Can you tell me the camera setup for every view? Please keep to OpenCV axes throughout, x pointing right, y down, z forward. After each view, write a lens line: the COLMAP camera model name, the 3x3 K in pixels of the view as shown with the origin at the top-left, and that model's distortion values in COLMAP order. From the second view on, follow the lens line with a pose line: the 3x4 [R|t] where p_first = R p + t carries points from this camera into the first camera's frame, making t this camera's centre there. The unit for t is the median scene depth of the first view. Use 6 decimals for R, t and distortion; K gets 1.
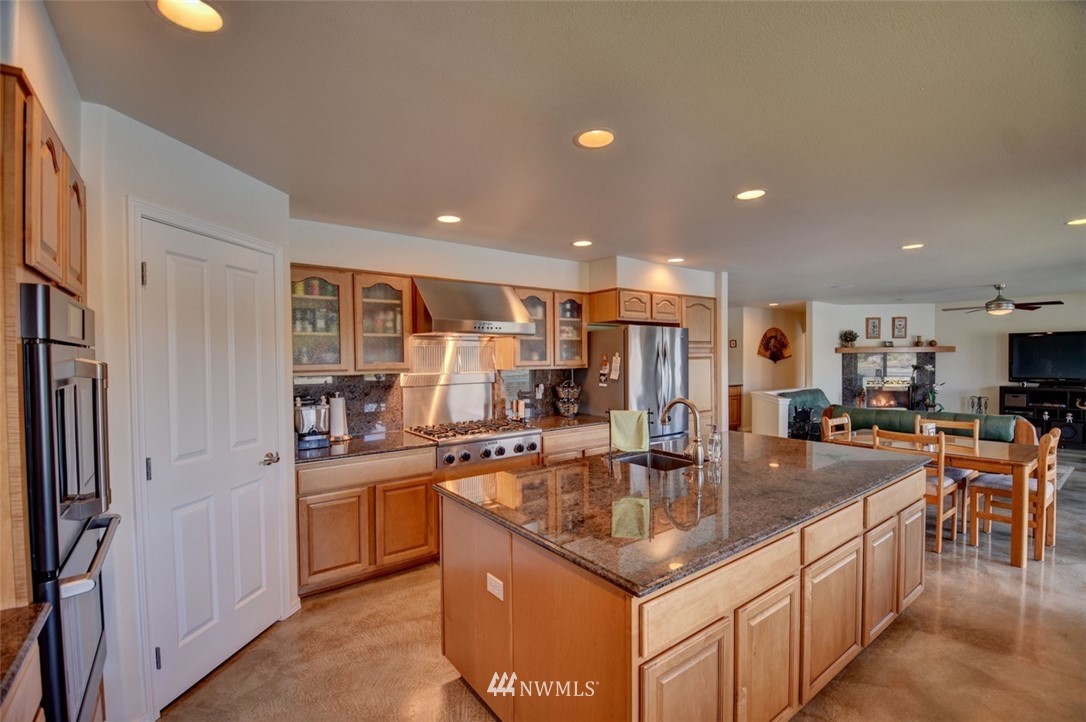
lens RADIAL K [[482.6, 0, 556.7], [0, 482.6, 367.6], [0, 0, 1]] dist [-0.007152, -0.009906]
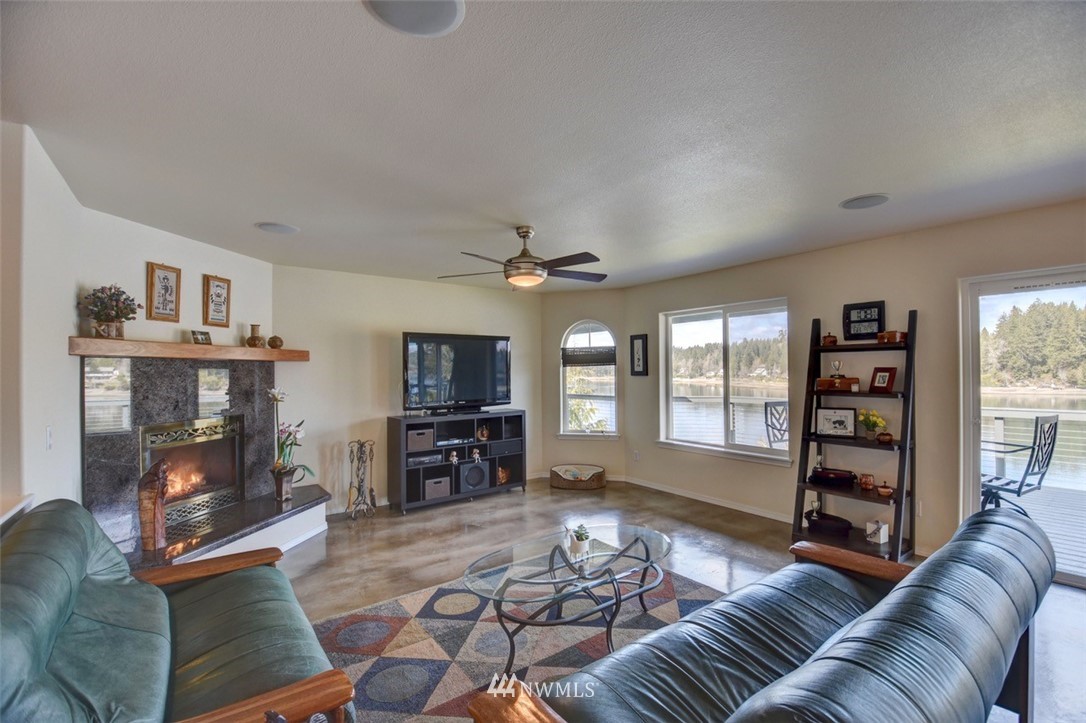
lens RADIAL K [[482.6, 0, 557.0], [0, 482.6, 368.1], [0, 0, 1]] dist [-0.007152, -0.009906]
pose [[0.009564, 0.016968, 0.999810, 0.291987], [0.029609, 0.999413, -0.017244, -0.007551], [-0.999516, 0.029769, 0.009056, 0.701191]]
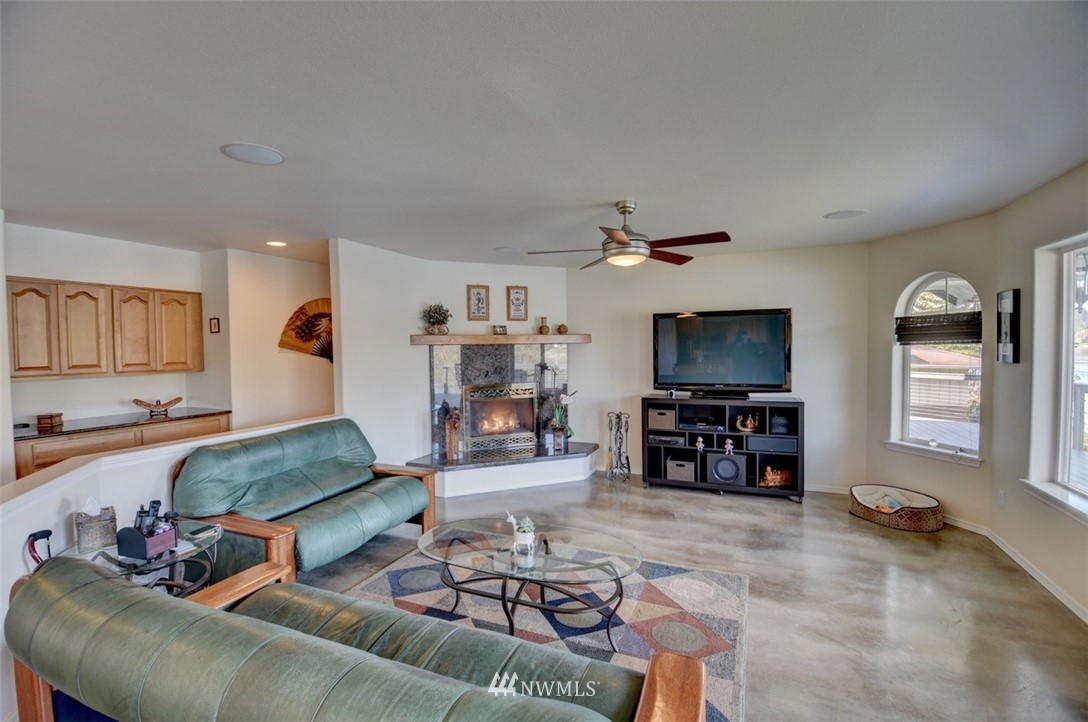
lens RADIAL K [[483.5, 0, 539.3], [0, 483.5, 361.5], [0, 0, 1]] dist [-0.007152, -0.009906]
pose [[0.883851, -0.015256, 0.467520, 0.452265], [0.012945, 0.999883, 0.008156, -0.013362], [-0.467590, -0.001157, 0.883945, 0.440592]]
